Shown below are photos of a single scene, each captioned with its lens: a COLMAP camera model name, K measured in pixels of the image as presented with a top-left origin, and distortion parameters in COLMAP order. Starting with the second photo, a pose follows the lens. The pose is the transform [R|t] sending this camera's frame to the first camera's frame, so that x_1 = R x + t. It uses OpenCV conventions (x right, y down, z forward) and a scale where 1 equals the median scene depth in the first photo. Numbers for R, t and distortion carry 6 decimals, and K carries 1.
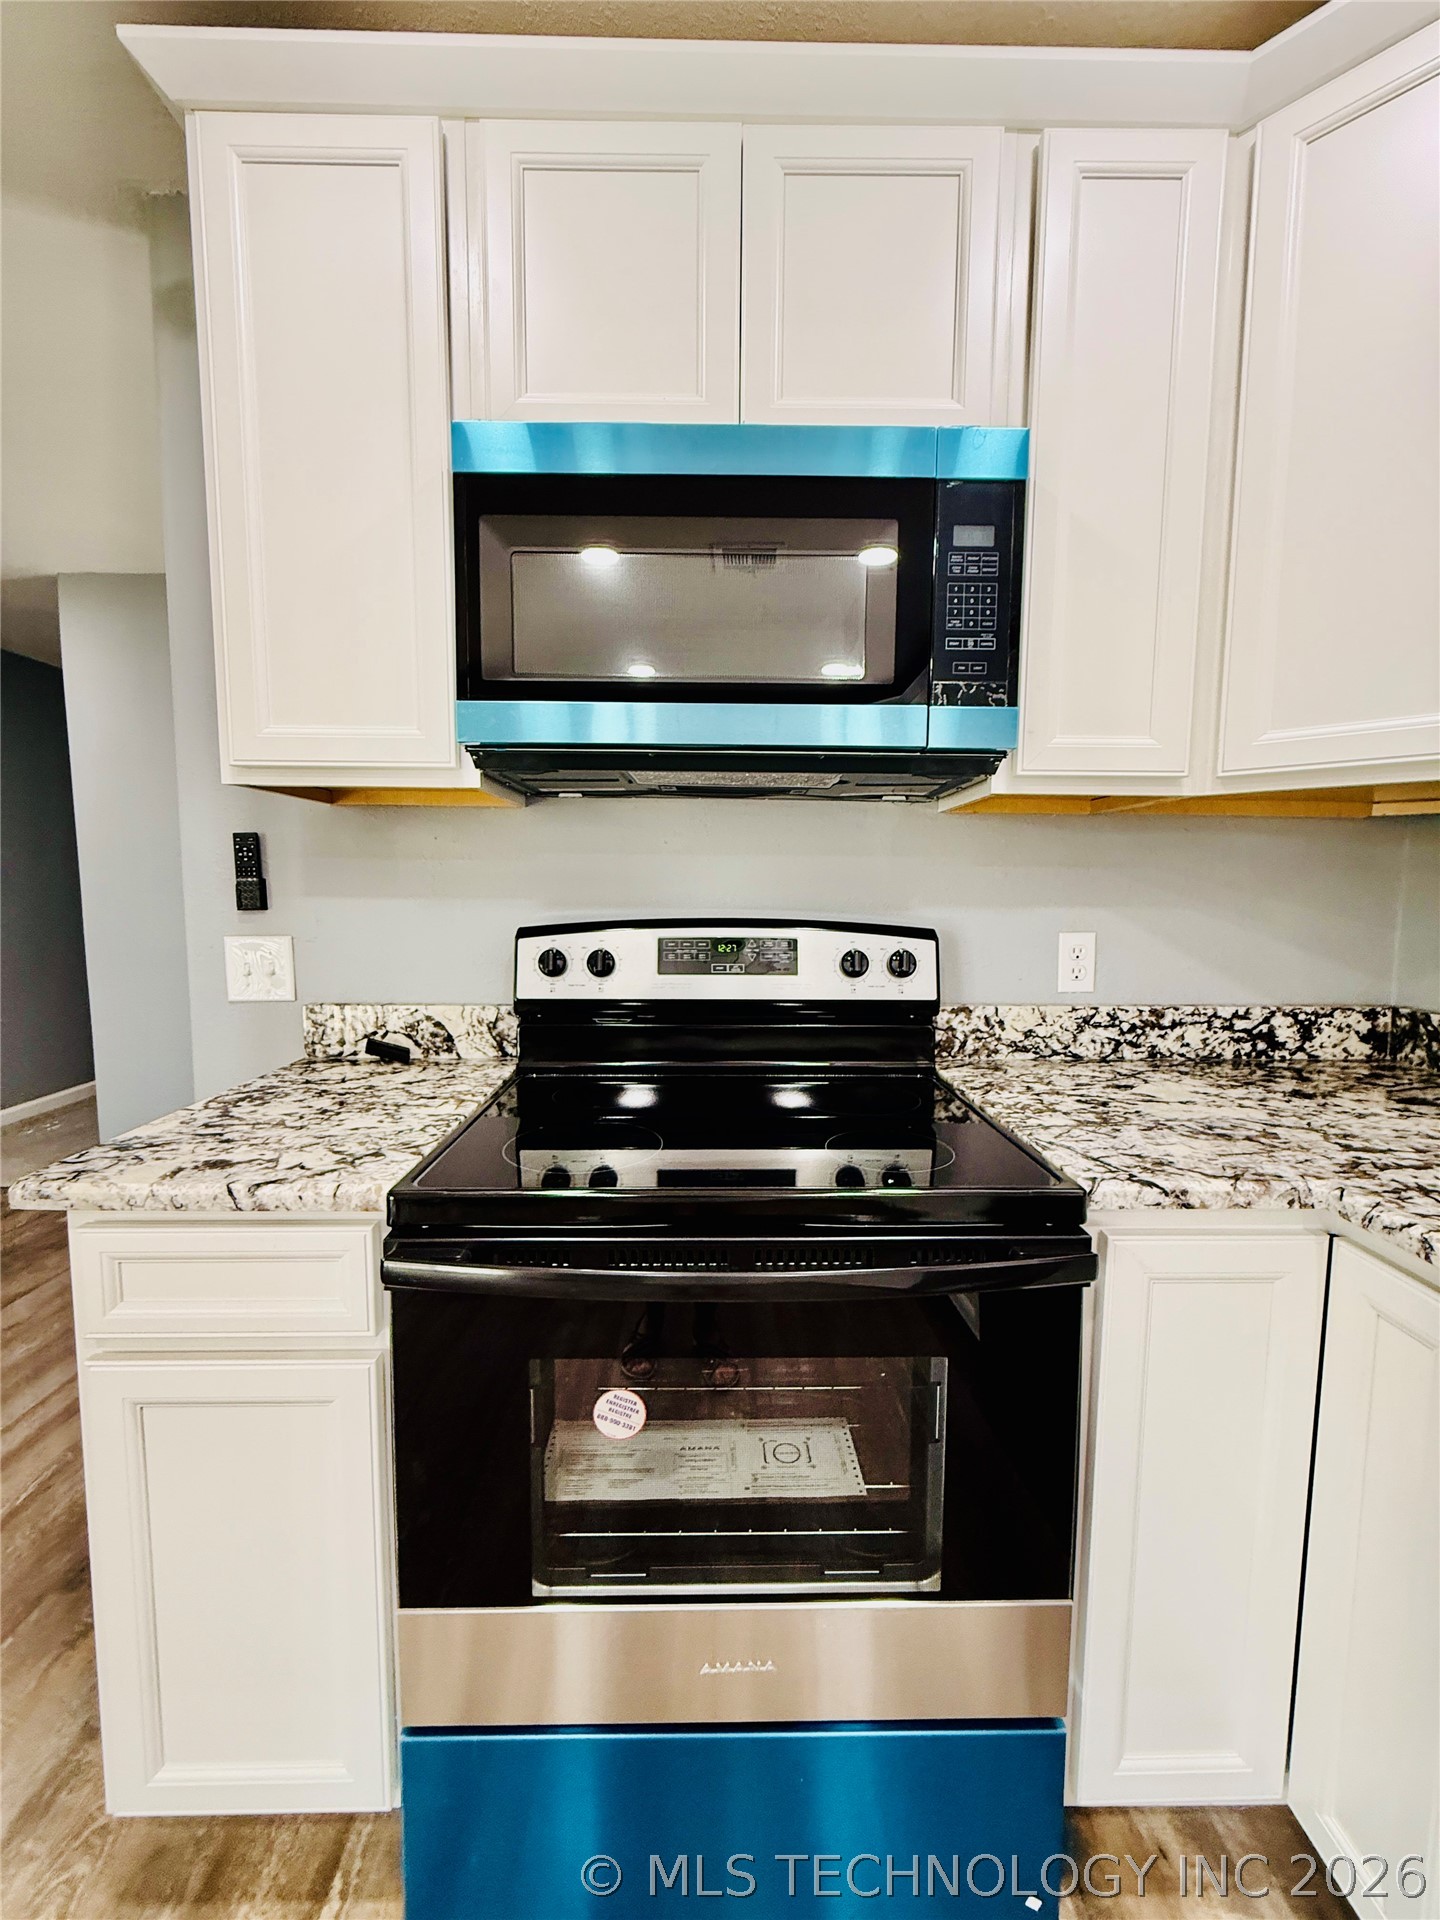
lens RADIAL K [[764.9, 0, 723.1], [0, 764.9, 961.4], [0, 0, 1]] dist [-0.000433, 0.001226]
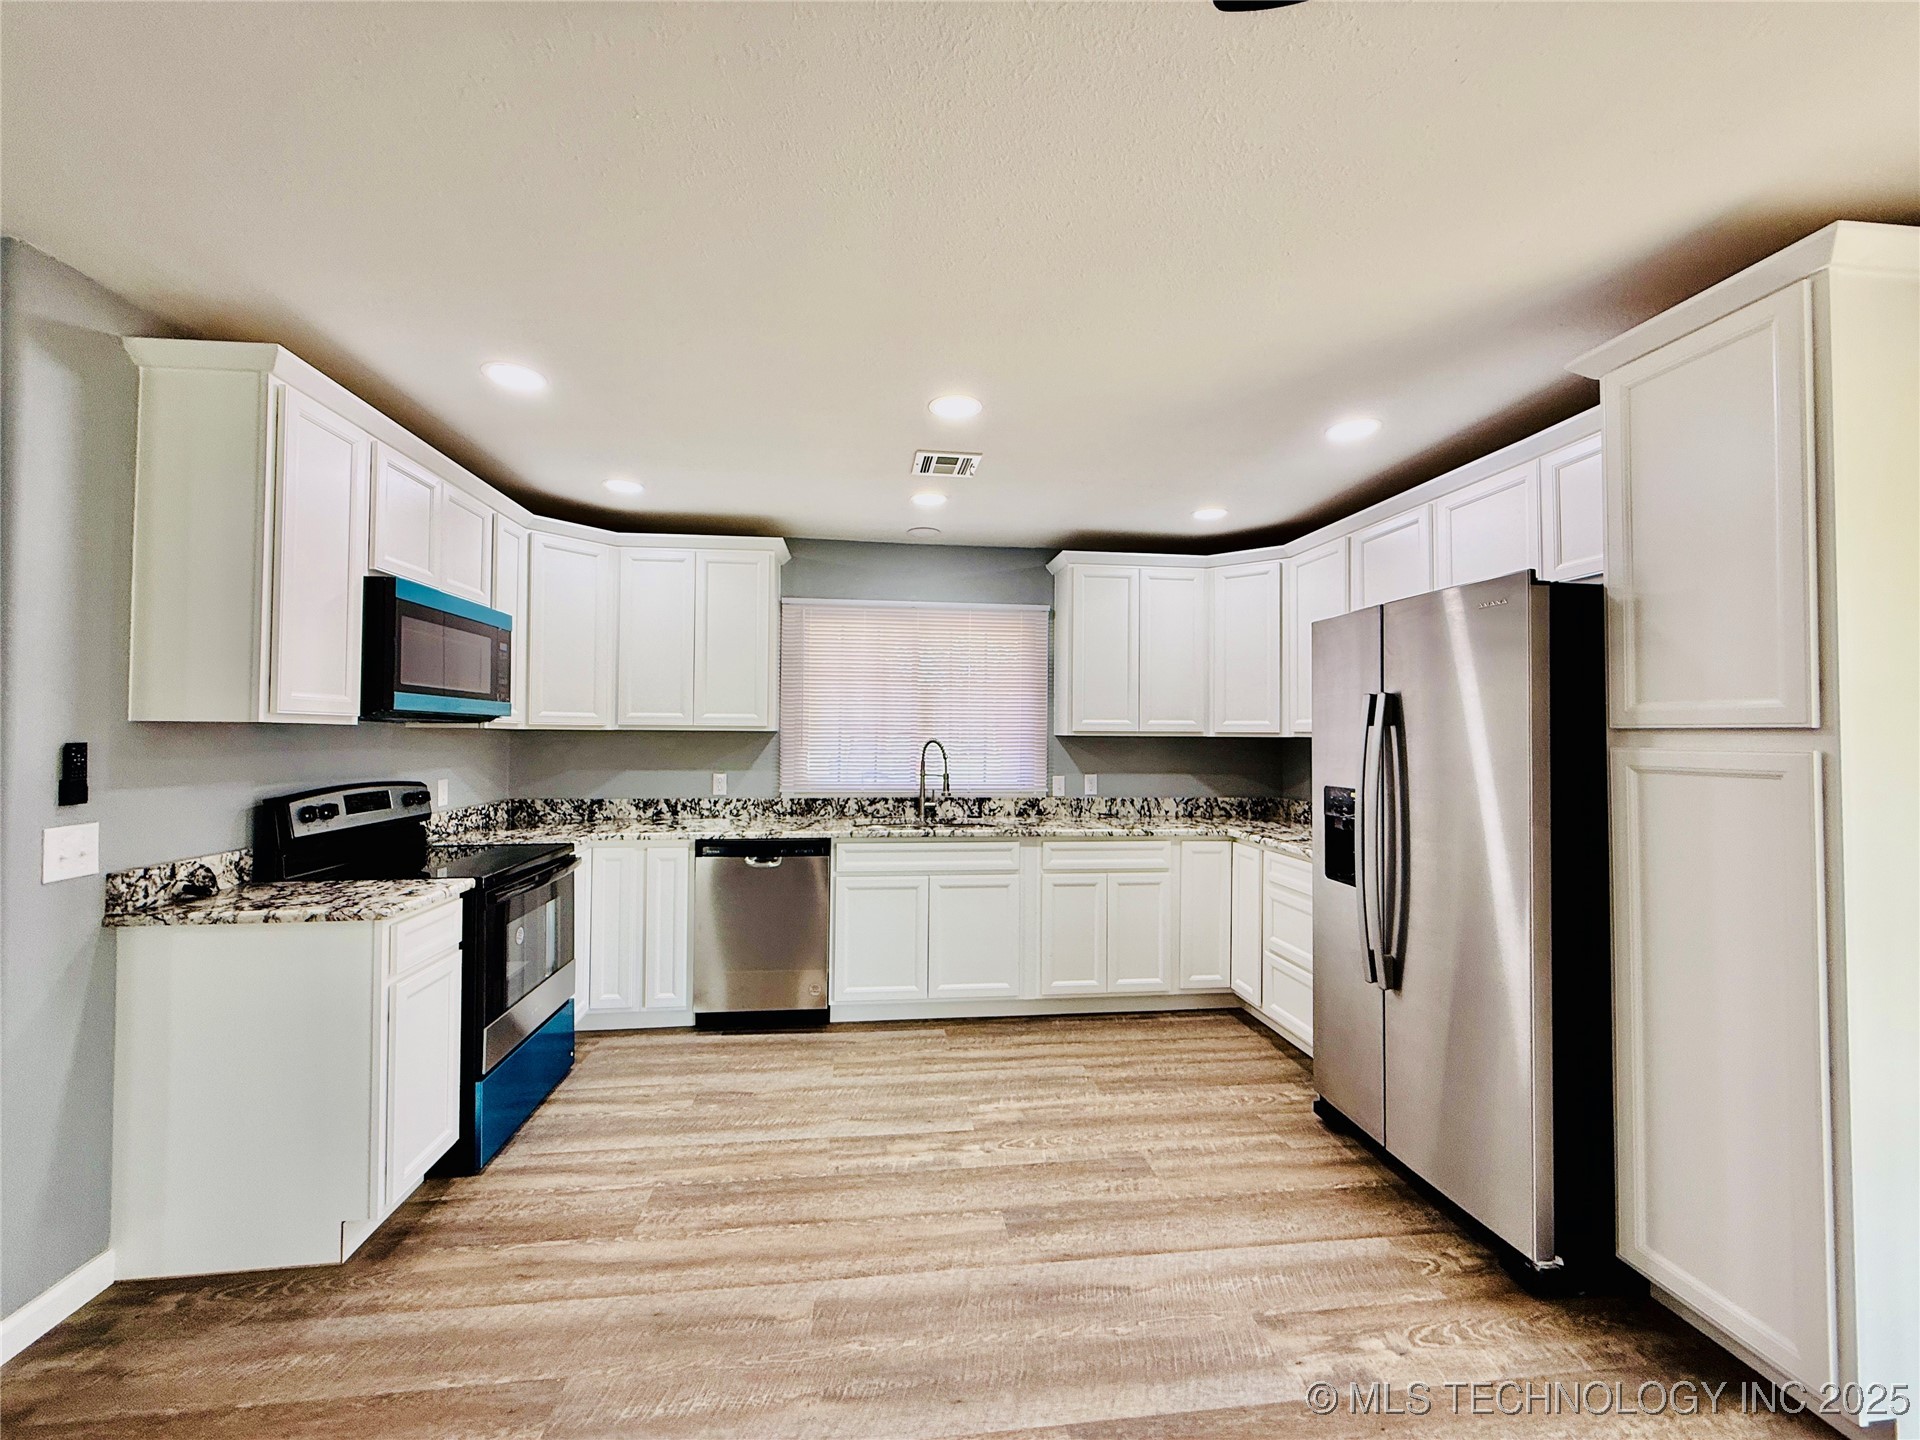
lens RADIAL K [[764.9, 0, 951.0], [0, 764.9, 718.1], [0, 0, 1]] dist [-0.000433, 0.001226]
pose [[-0.099853, 0.015420, 0.994883, -1.990195], [0.092312, 0.995711, -0.006168, -0.066881], [-0.990711, 0.091223, -0.100848, -0.299635]]
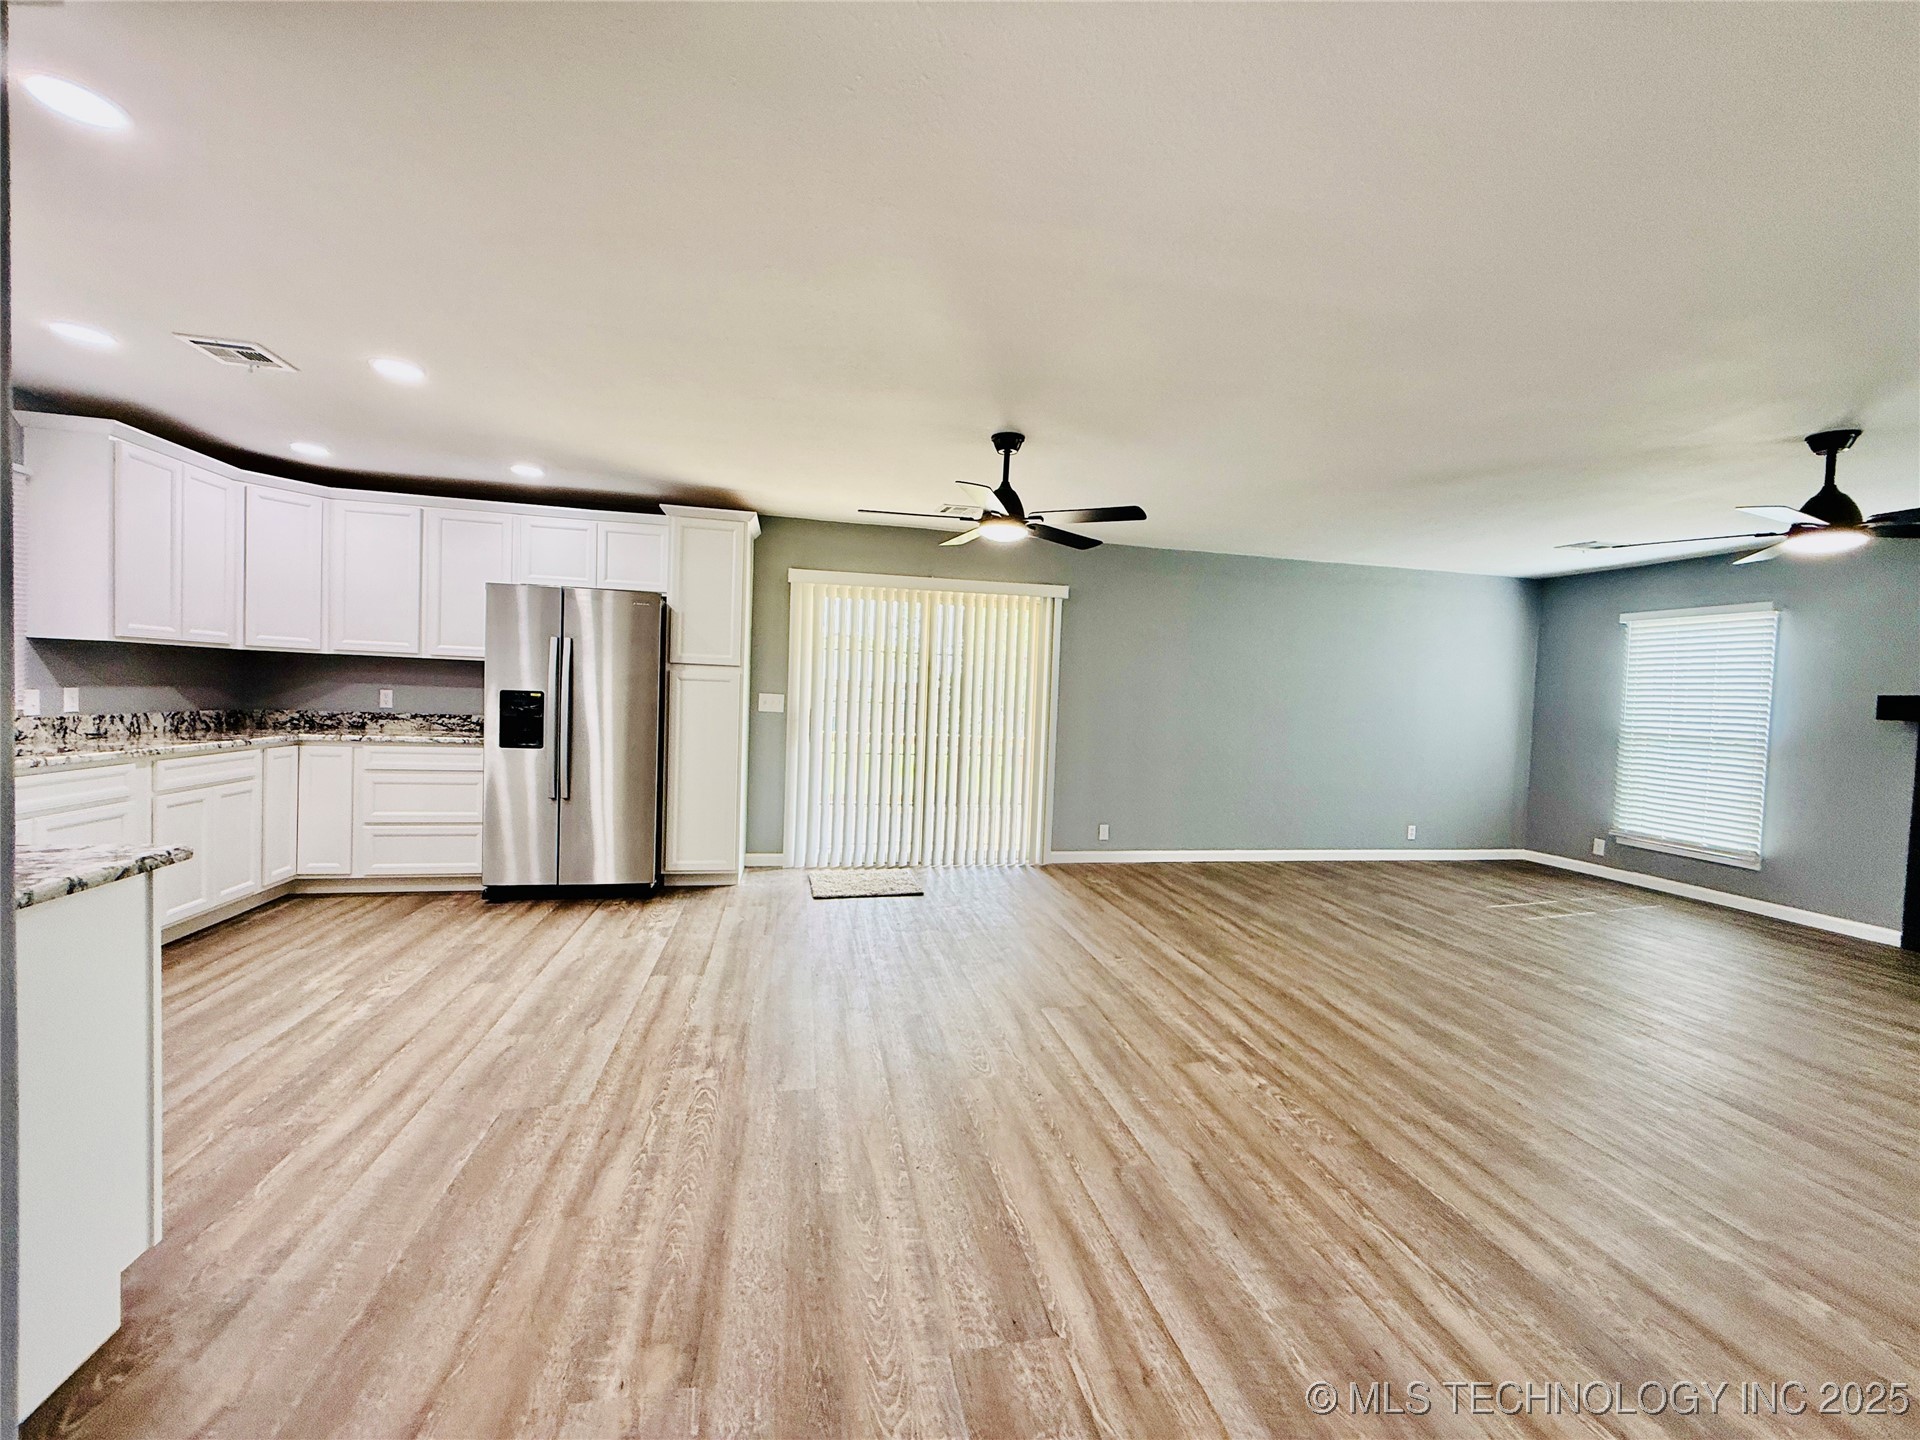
lens RADIAL K [[764.9, 0, 959.1], [0, 764.9, 715.5], [0, 0, 1]] dist [-0.000433, 0.001226]
pose [[-0.980029, -0.035574, -0.195648, -1.380766], [-0.061500, 0.989855, 0.128081, -0.216431], [0.189106, 0.137556, -0.972274, 1.813897]]
